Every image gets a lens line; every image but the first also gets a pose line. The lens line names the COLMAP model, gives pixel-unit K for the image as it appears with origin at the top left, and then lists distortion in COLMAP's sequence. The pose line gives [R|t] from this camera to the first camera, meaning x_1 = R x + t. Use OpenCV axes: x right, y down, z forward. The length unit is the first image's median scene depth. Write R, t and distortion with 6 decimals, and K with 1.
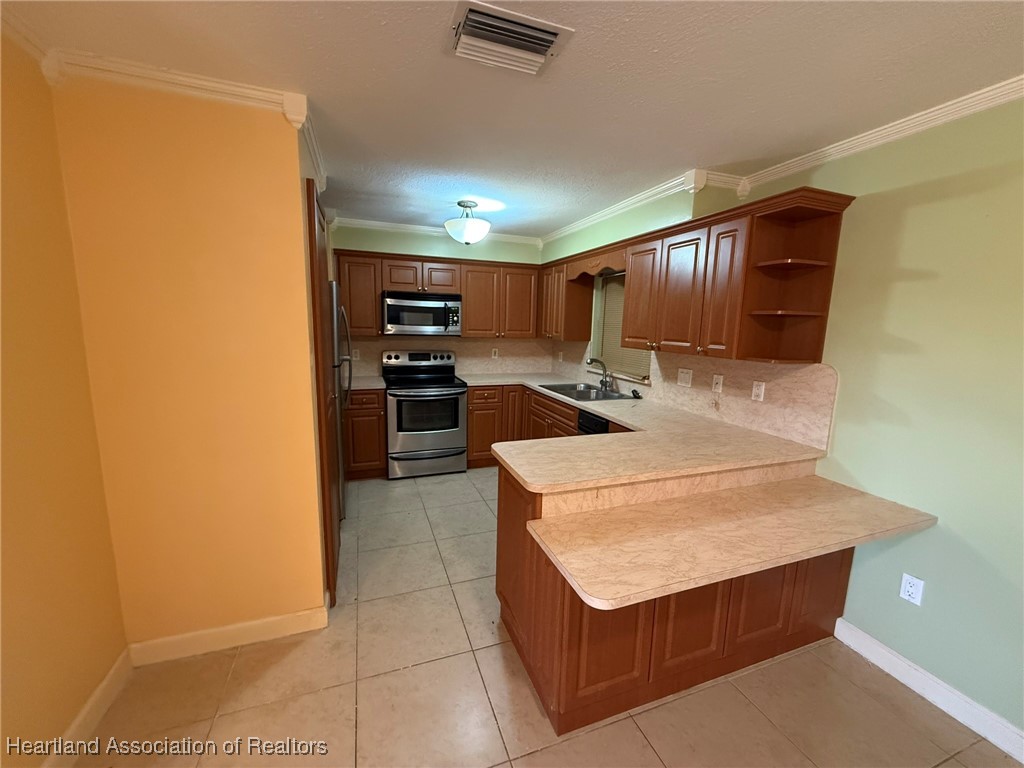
lens RADIAL K [[407.0, 0, 510.6], [0, 407.0, 384.0], [0, 0, 1]] dist [0.001233, 0.000017]
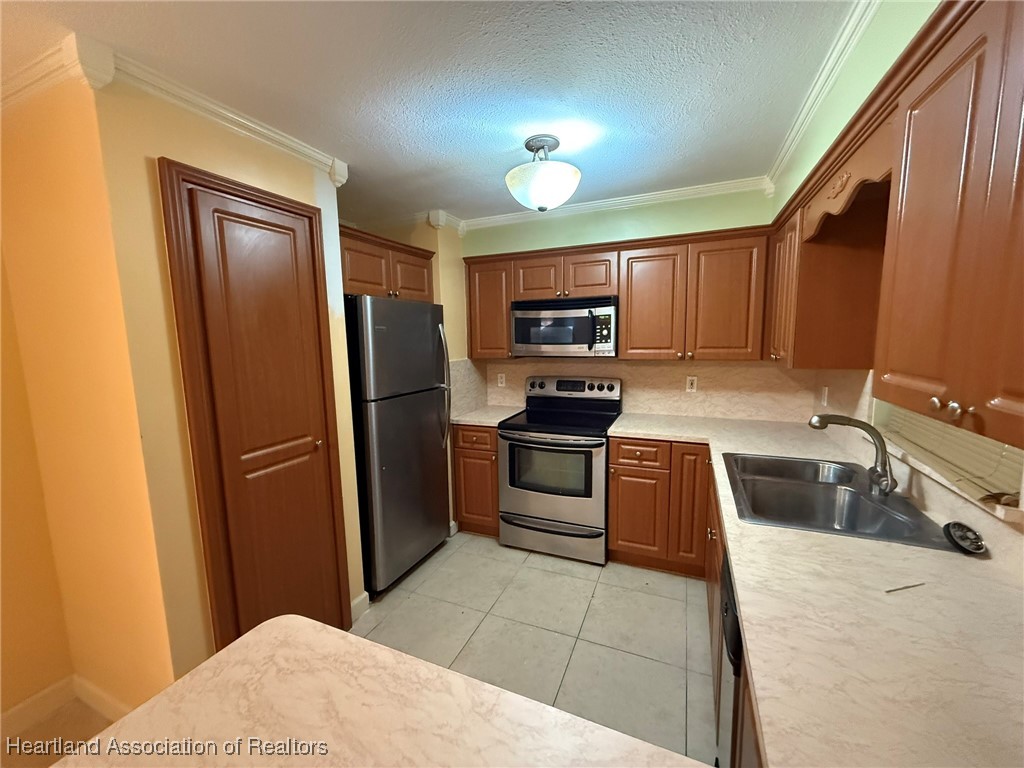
lens RADIAL K [[407.0, 0, 510.4], [0, 407.0, 385.5], [0, 0, 1]] dist [0.001233, 0.000017]
pose [[0.724600, 0.046064, -0.687628, 0.216964], [-0.066798, 0.997760, -0.003550, -0.060556], [0.685924, 0.048504, 0.726054, 0.411356]]
